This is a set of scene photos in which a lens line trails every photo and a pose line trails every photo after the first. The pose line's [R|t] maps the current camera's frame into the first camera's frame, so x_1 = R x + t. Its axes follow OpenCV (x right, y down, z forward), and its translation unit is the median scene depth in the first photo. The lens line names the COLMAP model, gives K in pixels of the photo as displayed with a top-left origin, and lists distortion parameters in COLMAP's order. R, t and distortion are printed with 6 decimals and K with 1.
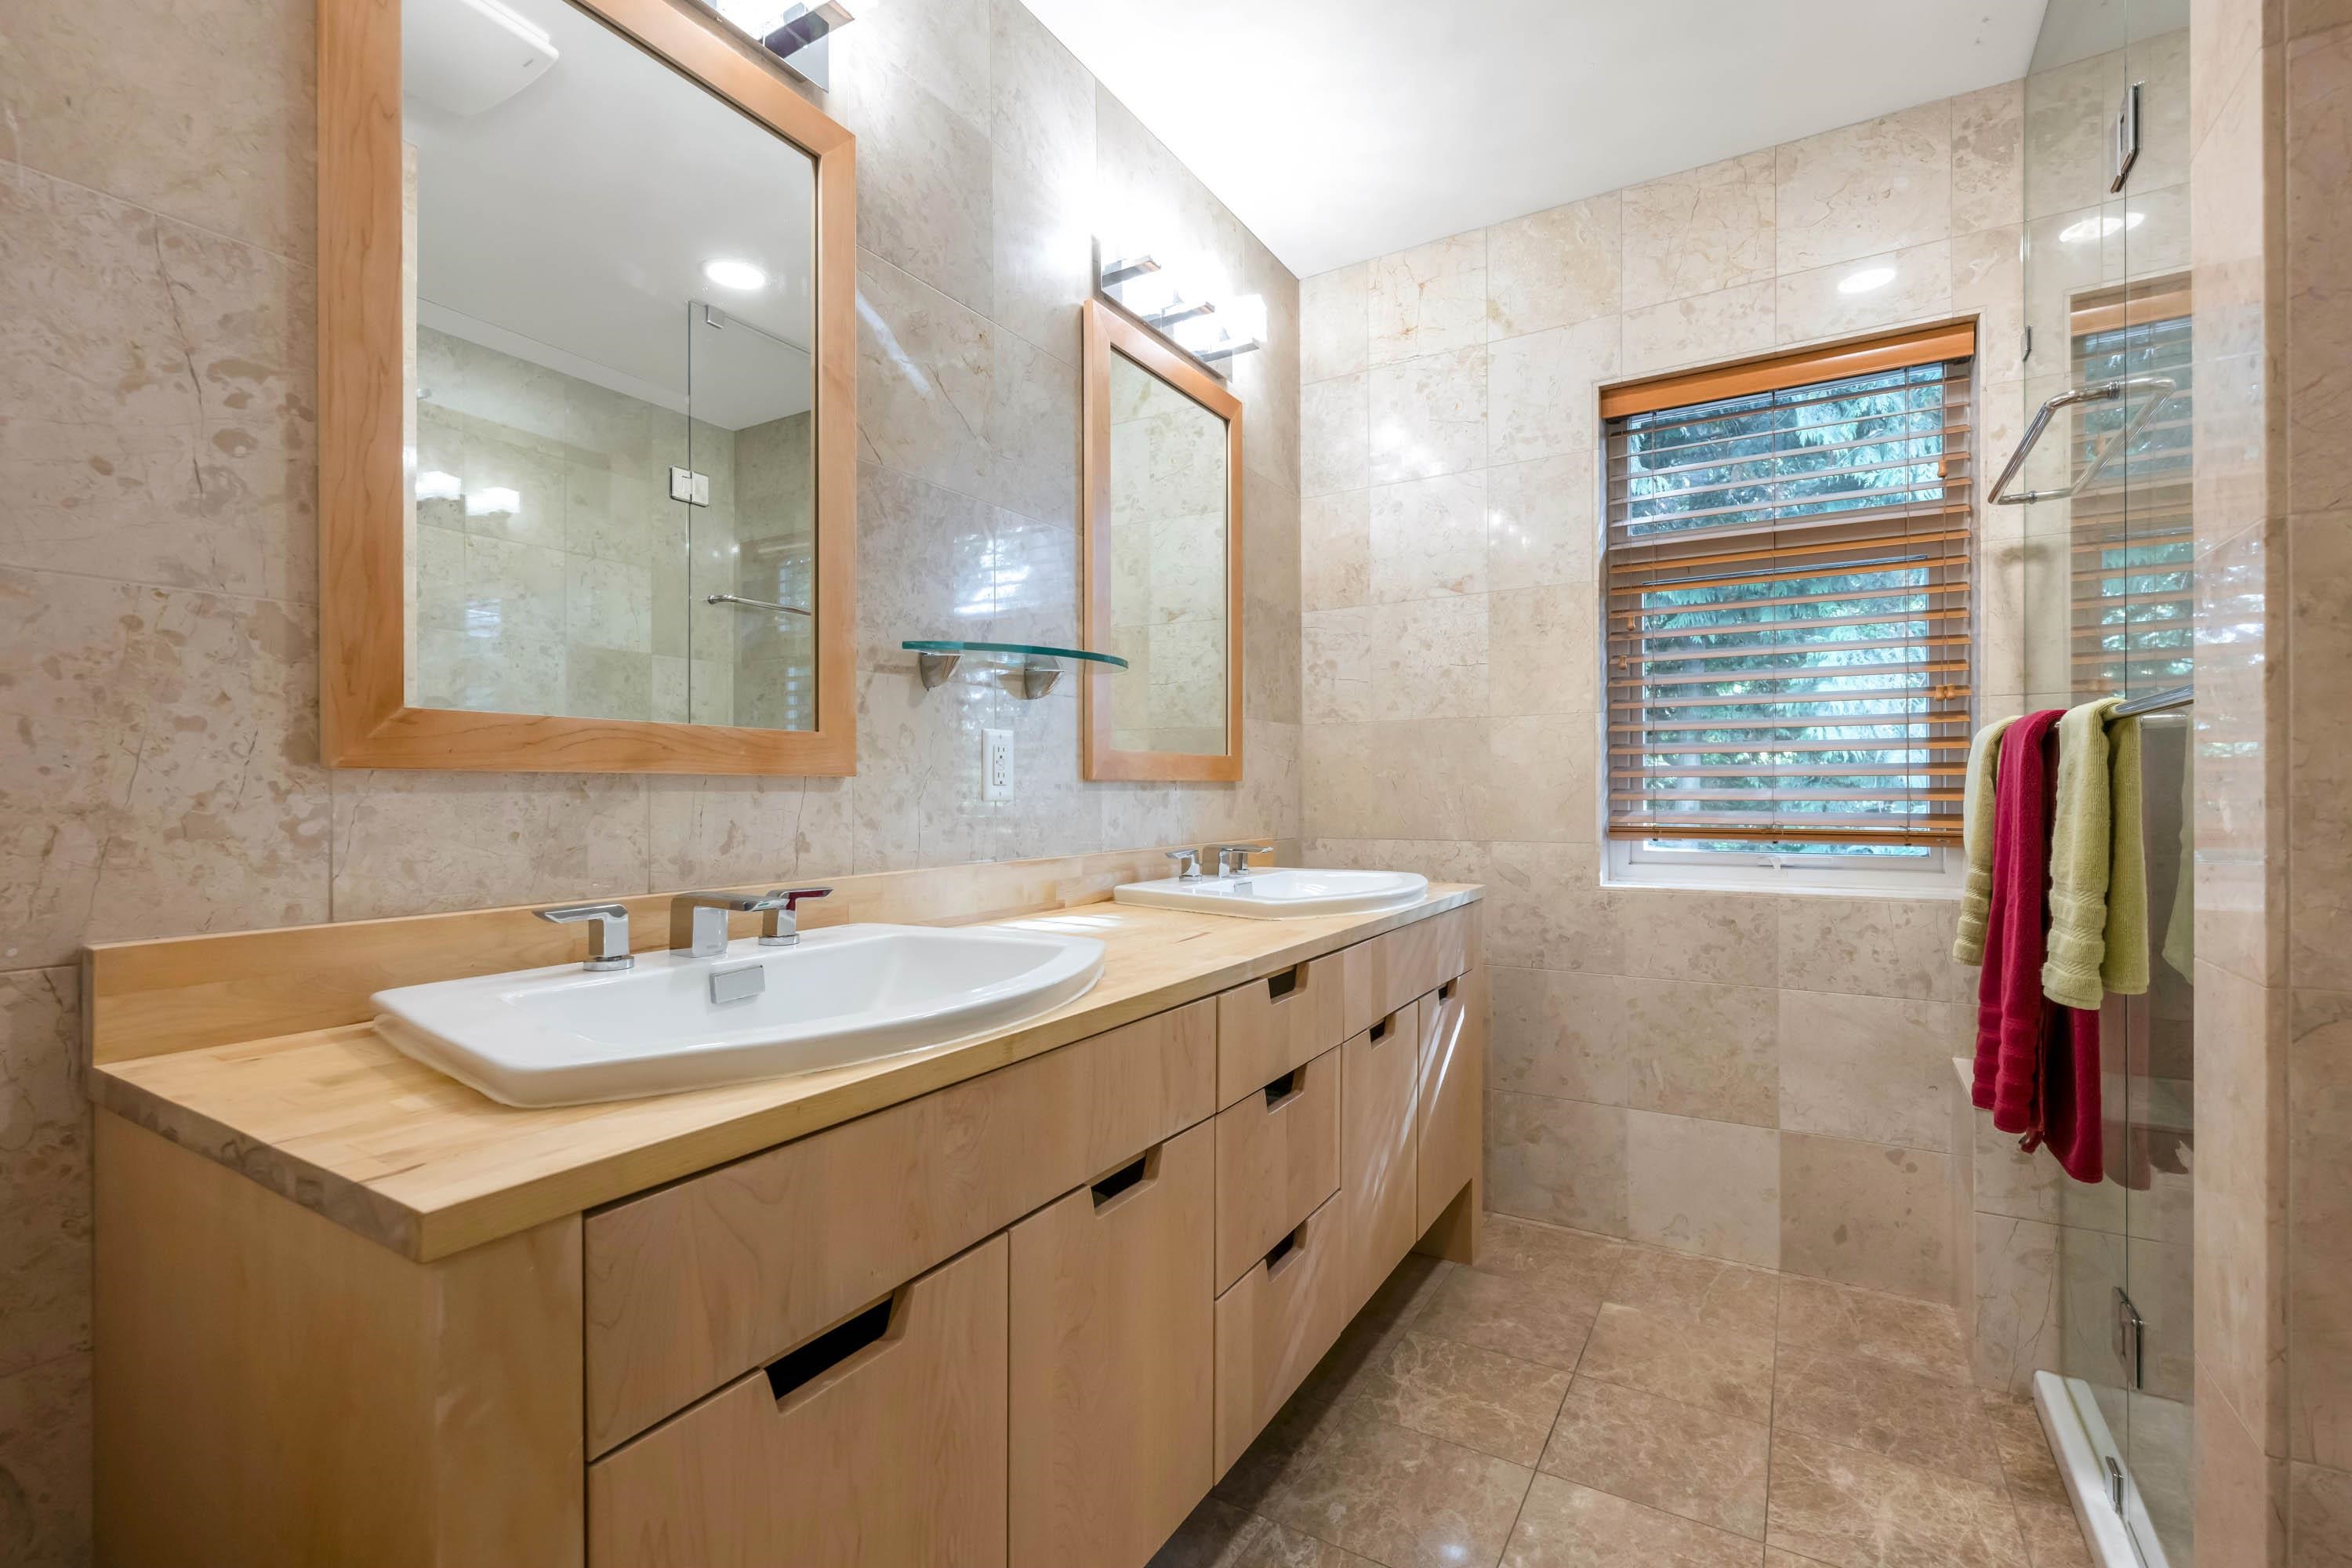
lens RADIAL K [[1032.3, 0, 1178.9], [0, 1032.3, 785.9], [0, 0, 1]] dist [-0.000098, 0.000129]
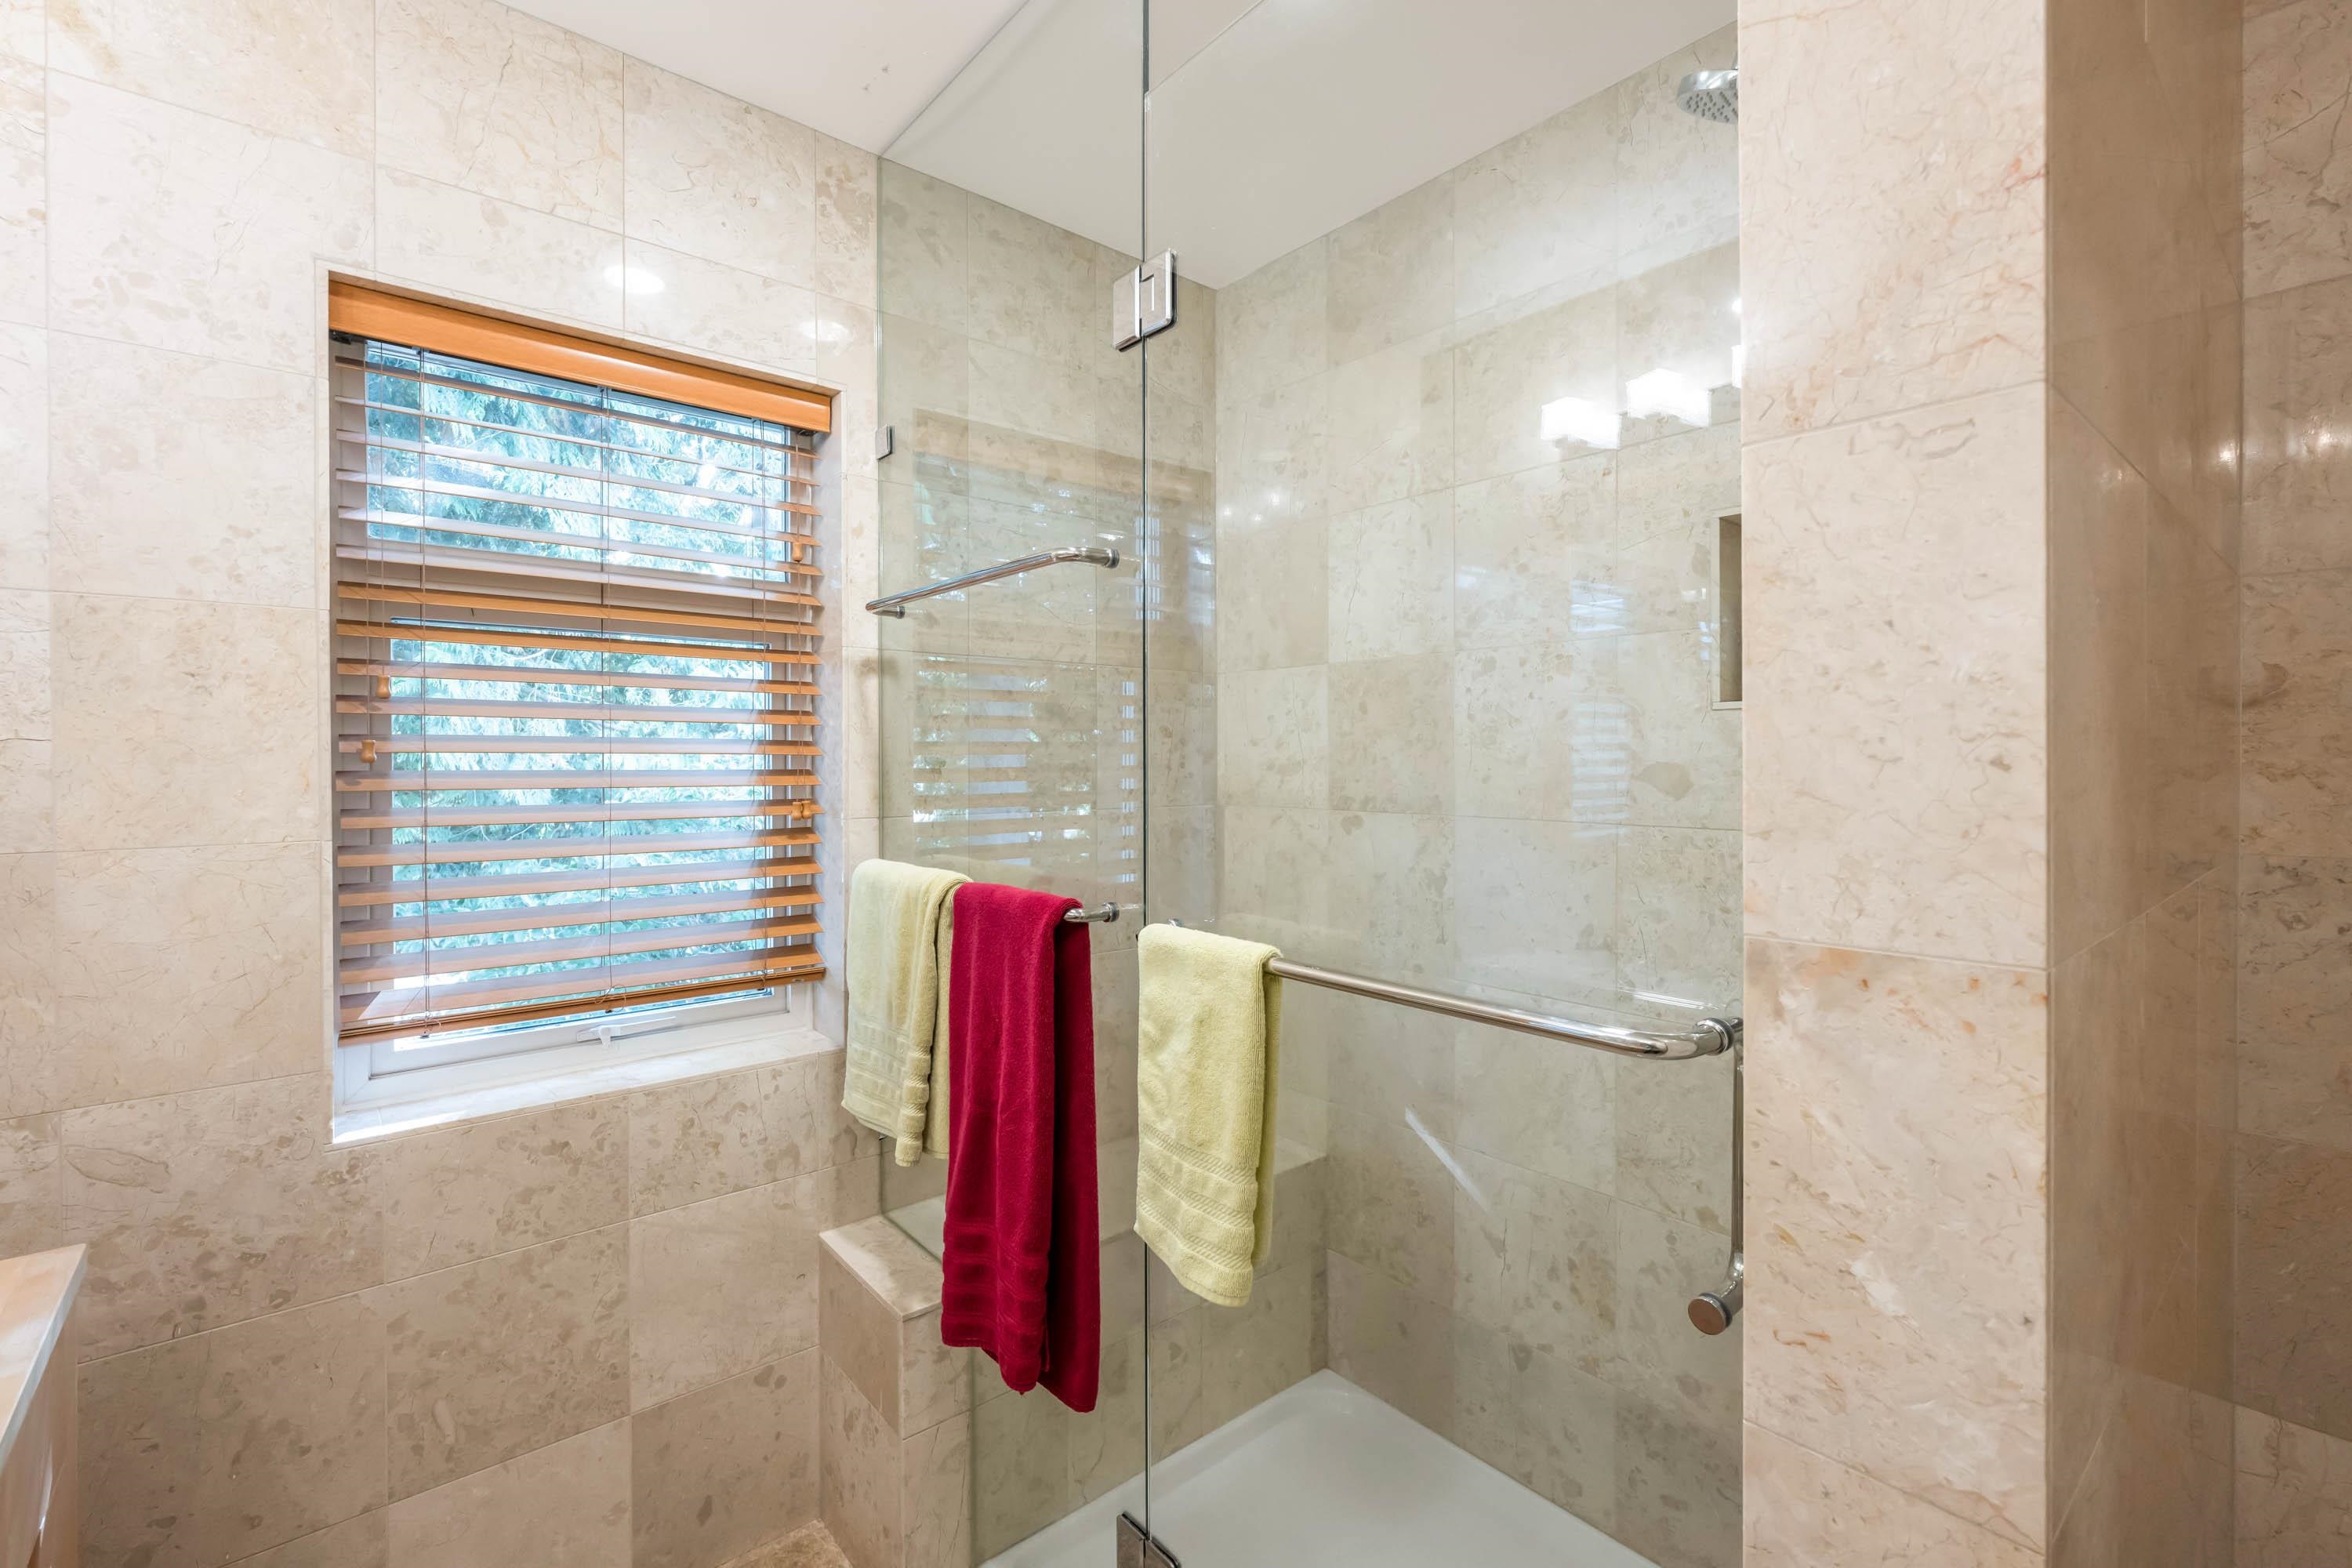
lens RADIAL K [[1026.6, 0, 1167.2], [0, 1026.6, 773.5], [0, 0, 1]] dist [-0.000104, -0.000090]
pose [[0.337803, -0.000584, 0.941217, 0.030382], [0.000536, 1.000000, 0.000429, -0.114793], [-0.941217, 0.000359, 0.337803, 0.393474]]
